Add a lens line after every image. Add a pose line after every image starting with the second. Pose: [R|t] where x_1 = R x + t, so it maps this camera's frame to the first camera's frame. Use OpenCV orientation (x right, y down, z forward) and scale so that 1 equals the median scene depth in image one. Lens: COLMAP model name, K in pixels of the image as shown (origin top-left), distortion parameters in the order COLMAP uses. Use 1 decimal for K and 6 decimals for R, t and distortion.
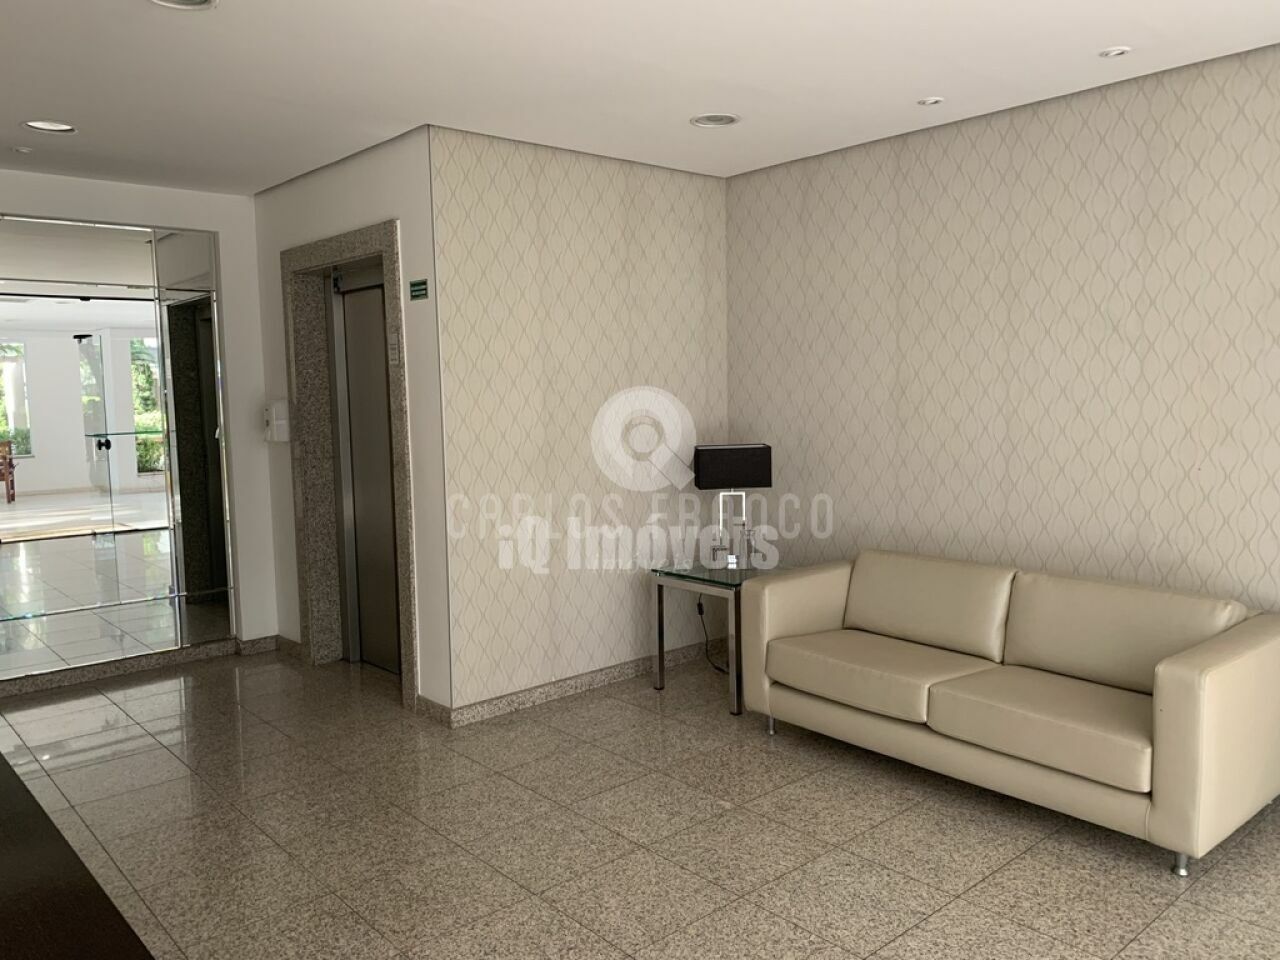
lens RADIAL K [[980.7, 0, 640.0], [0, 980.7, 480.0], [0, 0, 1]] dist [0.009619, -0.001470]
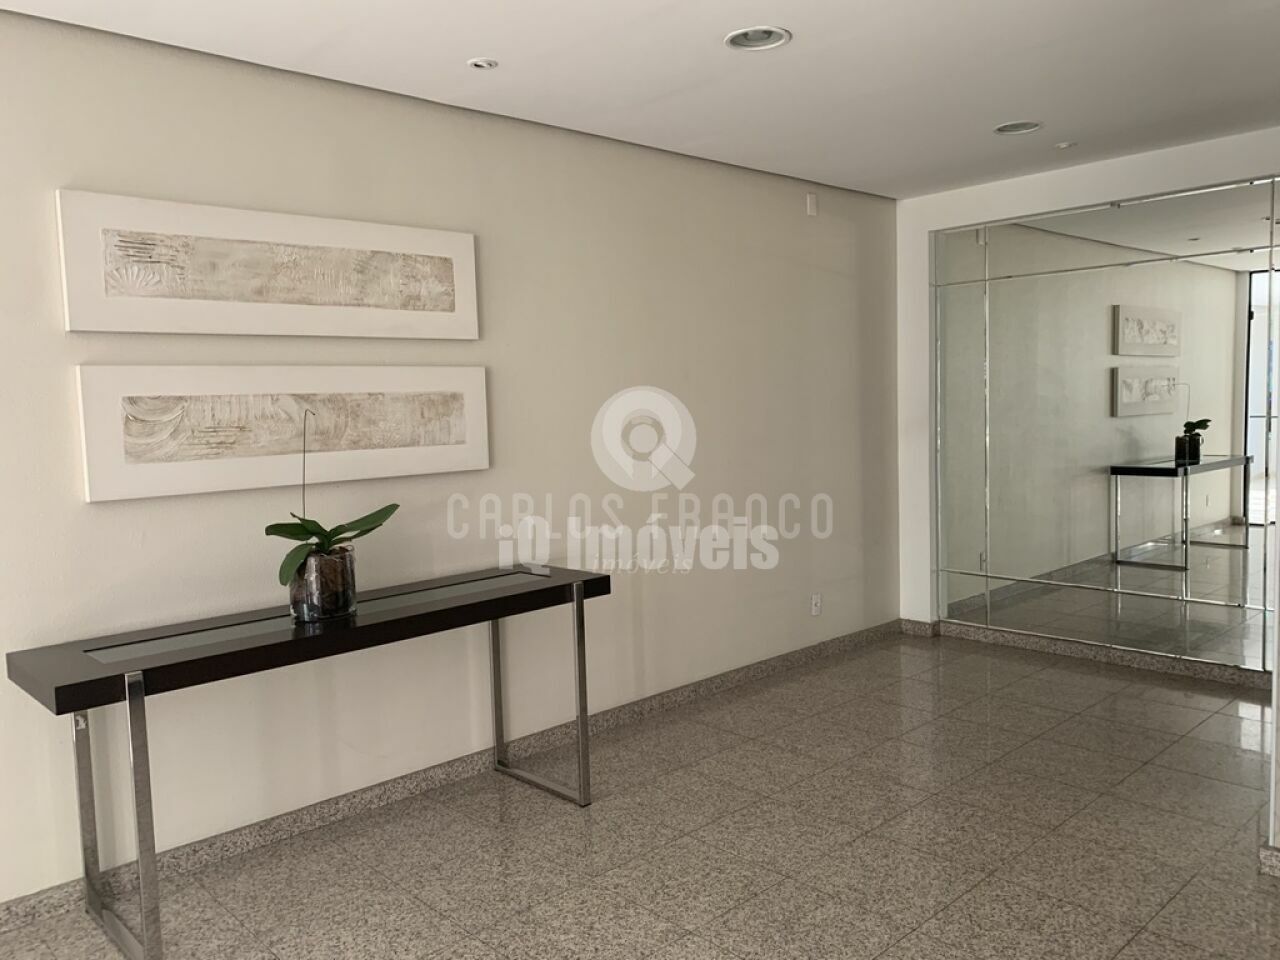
lens RADIAL K [[980.7, 0, 640.0], [0, 980.7, 480.0], [0, 0, 1]] dist [0.009619, -0.001470]
pose [[0.034503, 0.101010, -0.994287, 0.540521], [-0.065846, 0.992947, 0.098589, -0.066402], [0.997233, 0.062068, 0.040911, 0.642398]]
